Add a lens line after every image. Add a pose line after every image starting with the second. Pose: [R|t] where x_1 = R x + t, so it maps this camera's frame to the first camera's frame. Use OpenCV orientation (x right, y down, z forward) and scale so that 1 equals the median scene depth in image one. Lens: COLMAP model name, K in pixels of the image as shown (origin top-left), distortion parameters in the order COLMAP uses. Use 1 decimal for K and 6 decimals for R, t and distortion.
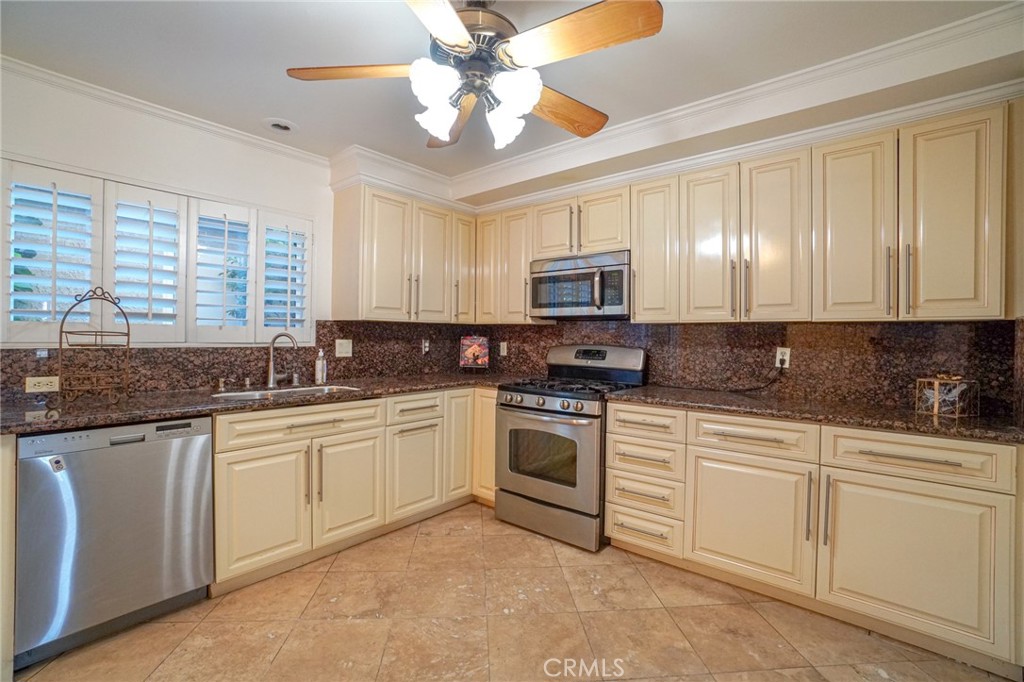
lens RADIAL K [[452.7, 0, 511.6], [0, 452.7, 336.4], [0, 0, 1]] dist [-0.058504, 0.020525]
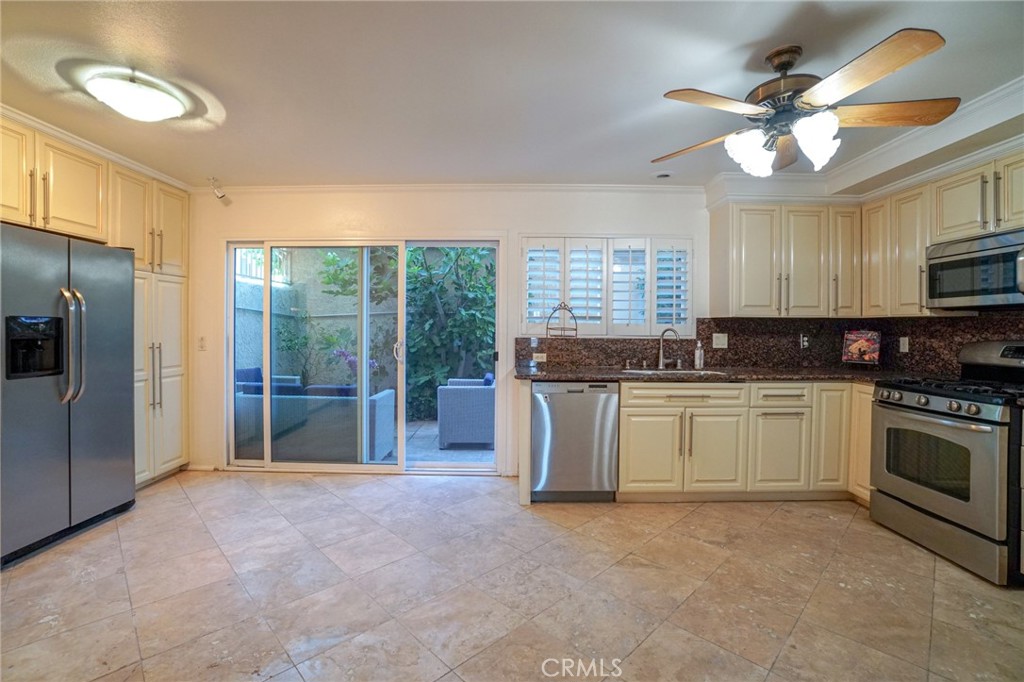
lens RADIAL K [[452.7, 0, 511.6], [0, 452.7, 336.4], [0, 0, 1]] dist [-0.058504, 0.020525]
pose [[0.643305, 0.005617, -0.765589, 0.196923], [0.000268, 0.999971, 0.007562, 0.005828], [0.765610, -0.005070, 0.643285, -0.205366]]
